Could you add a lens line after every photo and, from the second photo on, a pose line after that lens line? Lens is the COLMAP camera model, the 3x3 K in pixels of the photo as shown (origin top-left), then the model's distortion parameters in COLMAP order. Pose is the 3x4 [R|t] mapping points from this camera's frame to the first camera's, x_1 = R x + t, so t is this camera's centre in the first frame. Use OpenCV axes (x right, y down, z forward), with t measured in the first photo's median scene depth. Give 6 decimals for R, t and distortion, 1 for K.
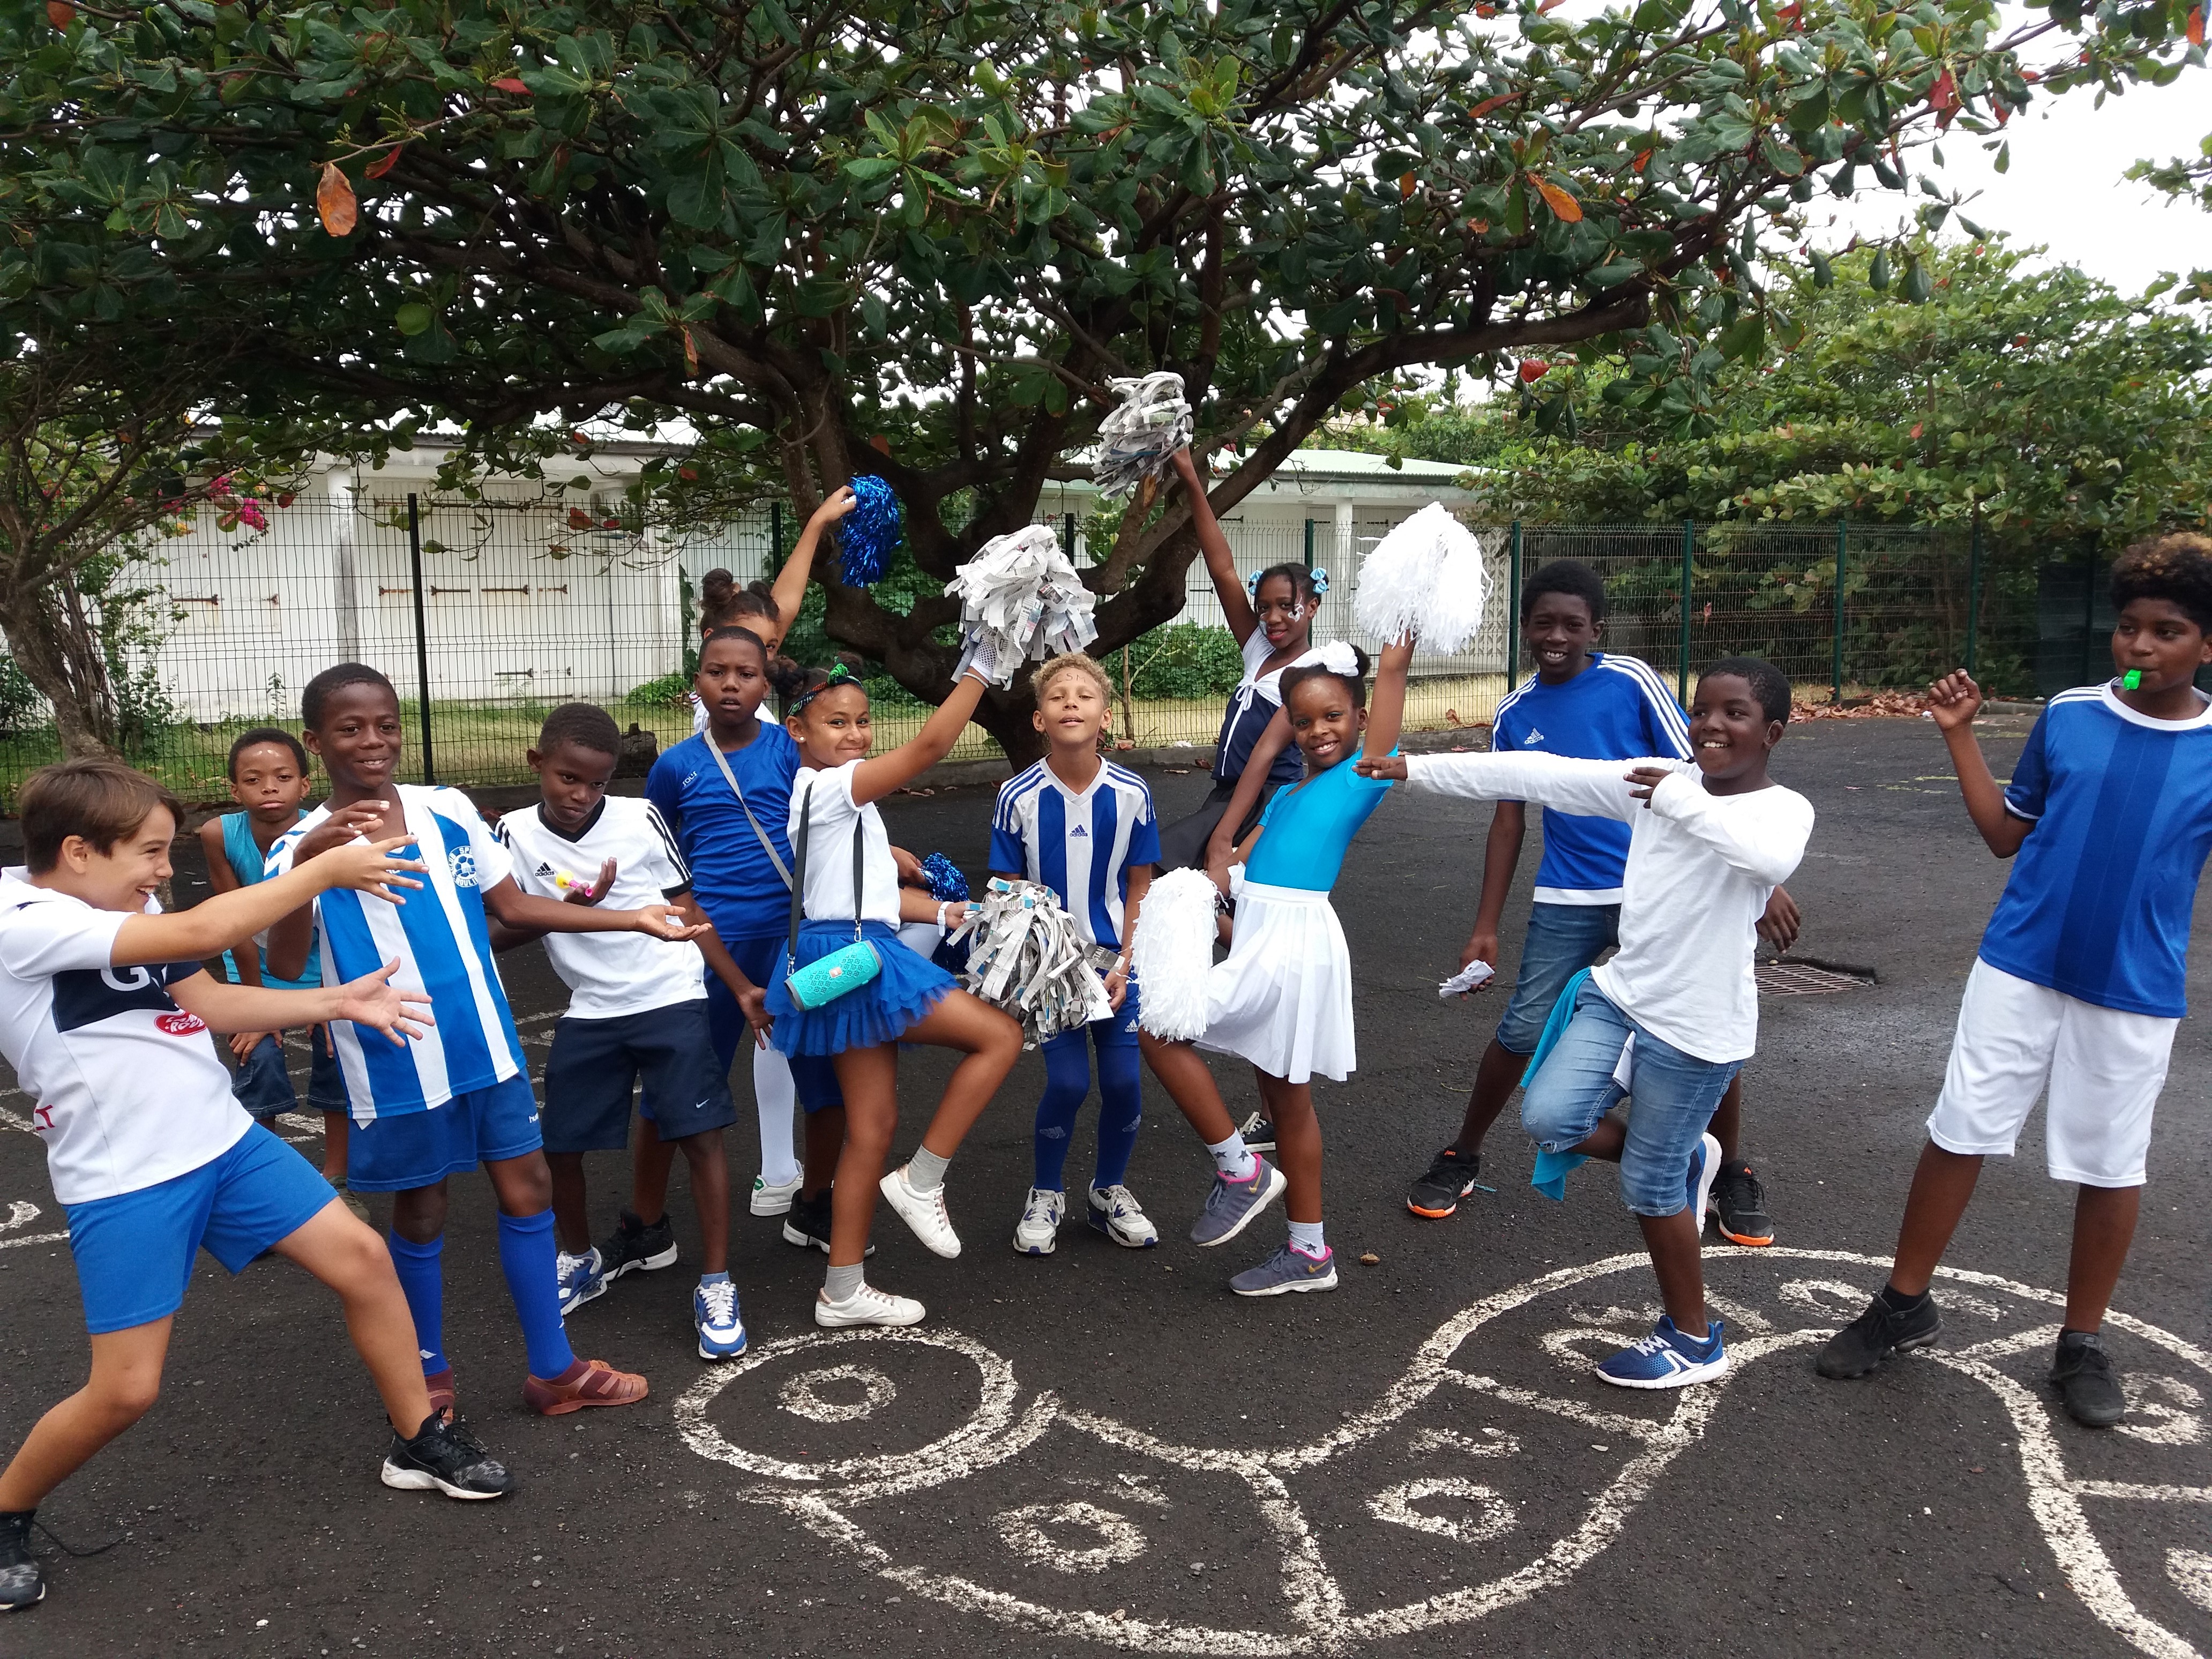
lens RADIAL K [[1463.6, 0, 1106.0], [0, 1463.6, 829.5], [0, 0, 1]] dist [0.071204, -0.105802]
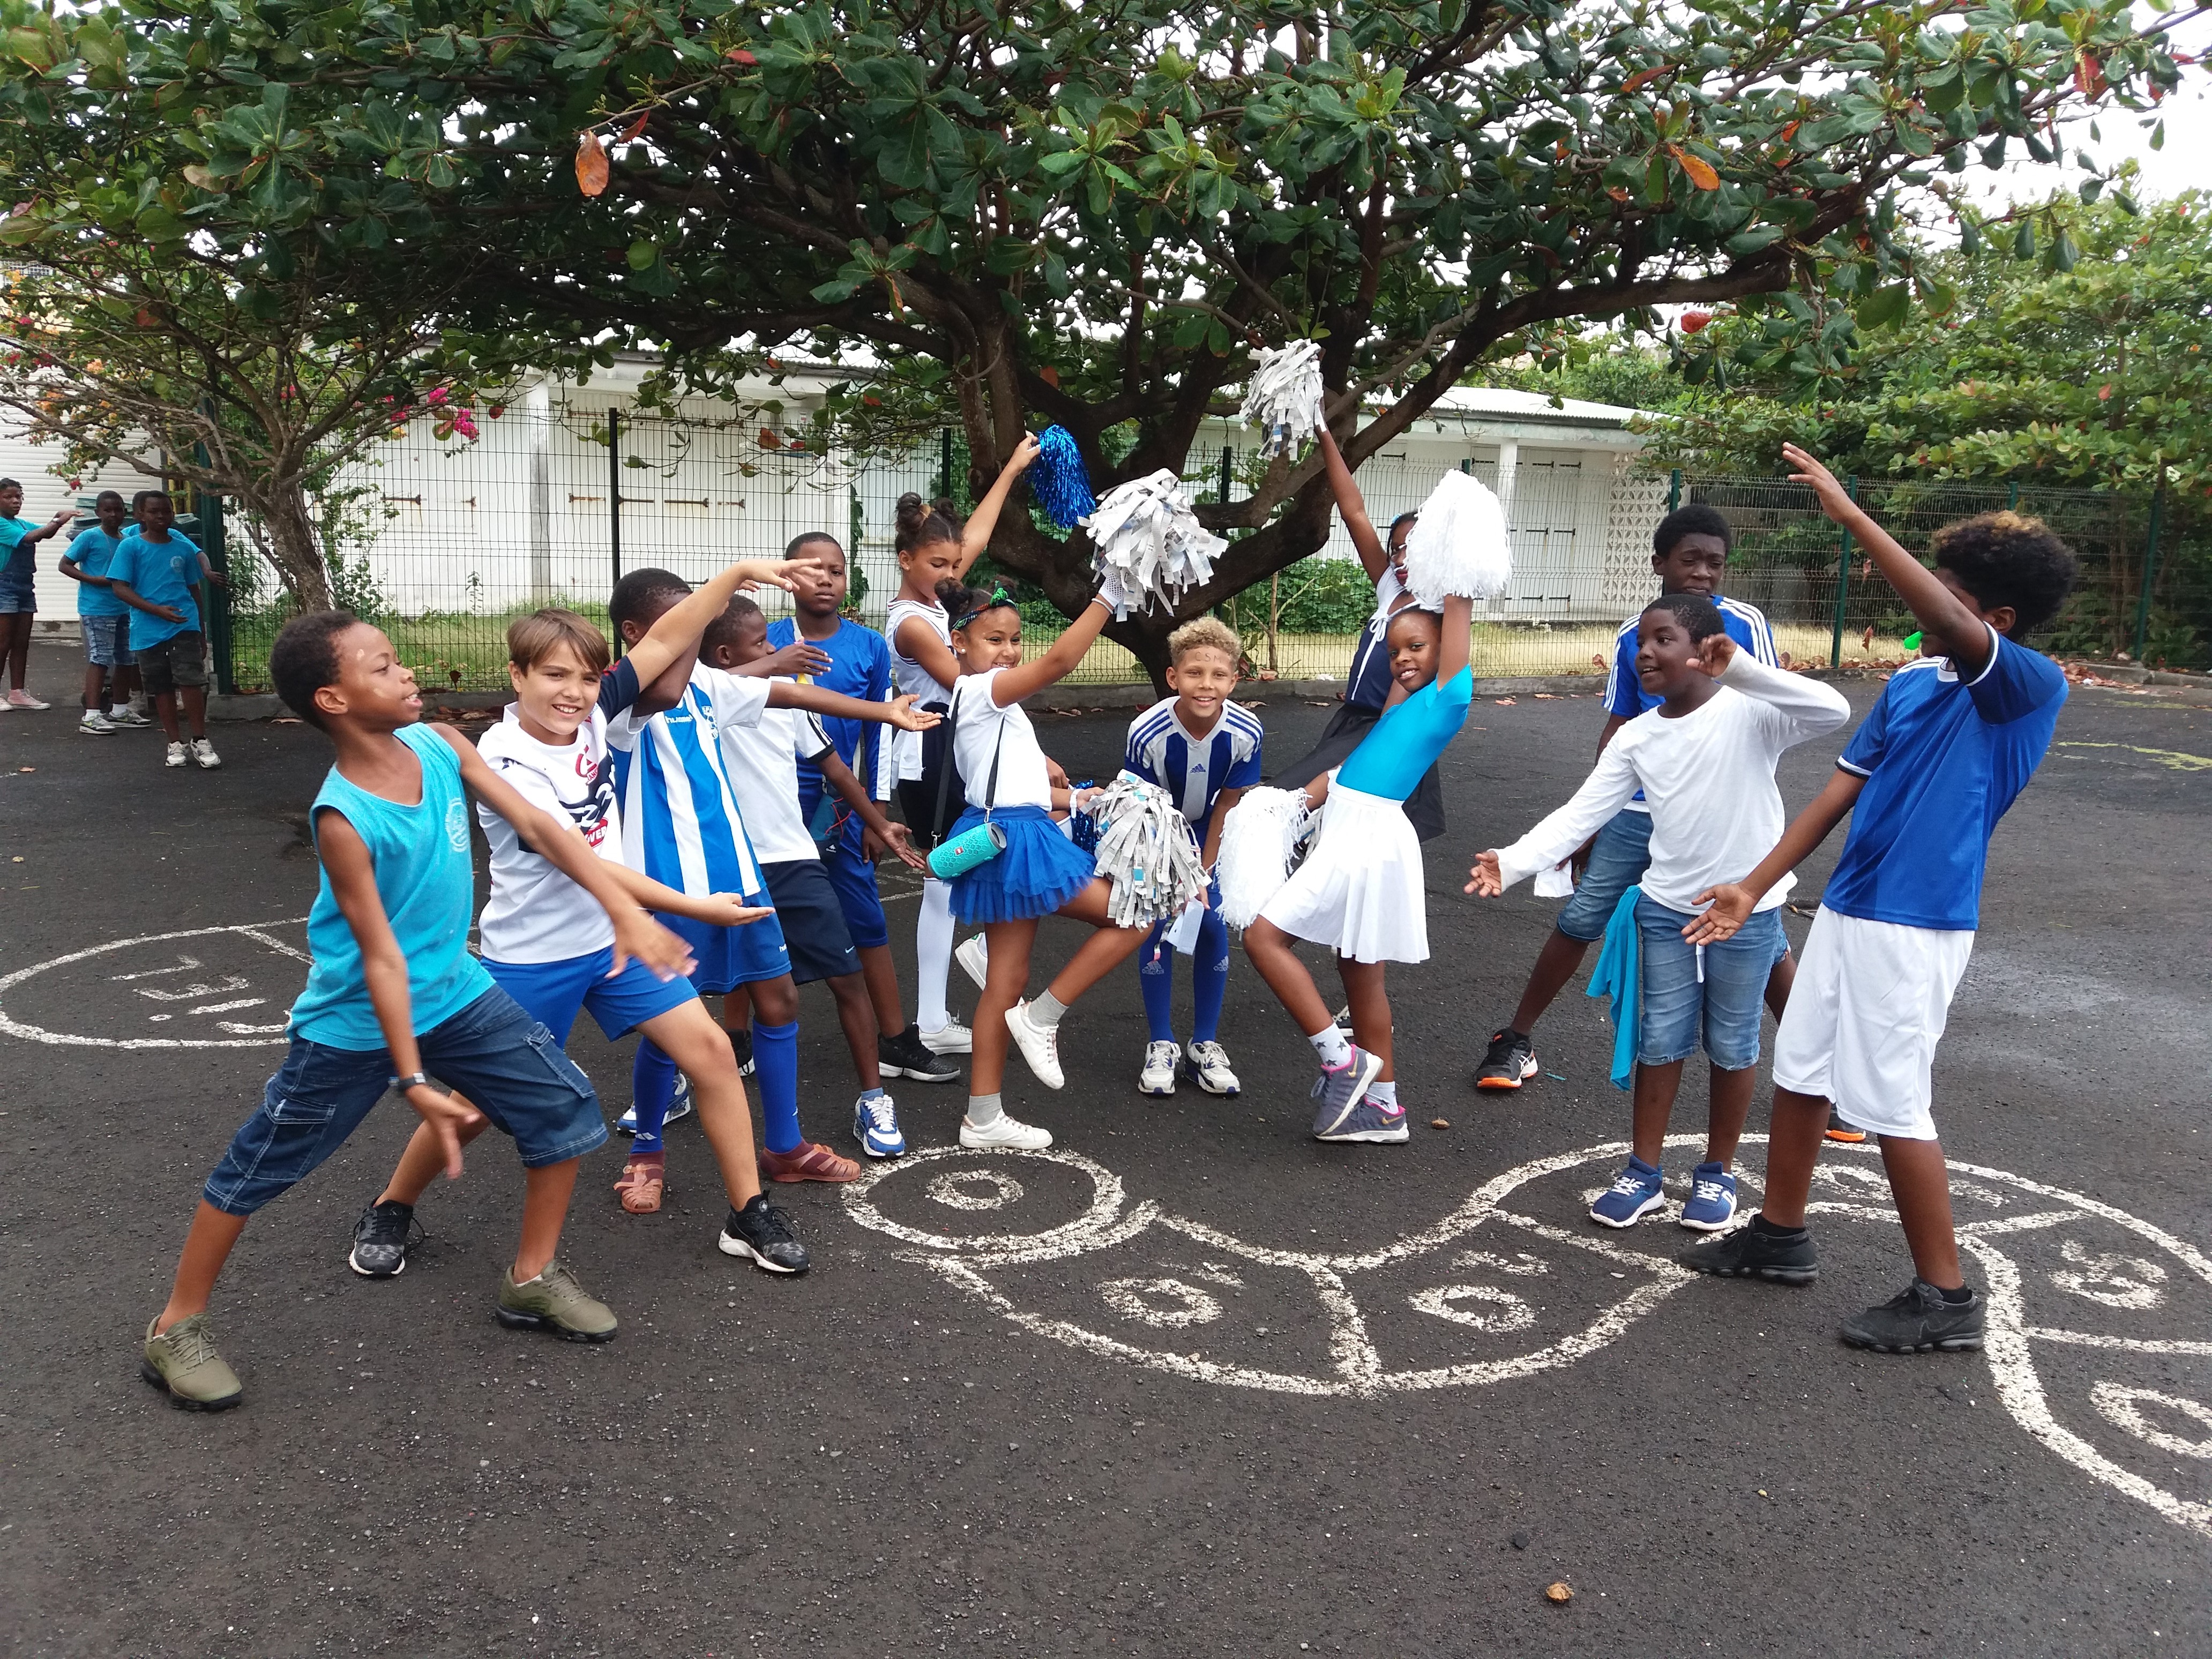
lens RADIAL K [[1849.8, 0, 1106.0], [0, 1849.8, 829.5], [0, 0, 1]] dist [0.119439, -0.257695]
pose [[0.993194, 0.055071, -0.102626, 0.049524], [-0.054562, 0.998480, 0.007762, 0.058558], [0.102897, -0.002110, 0.994690, -0.387233]]
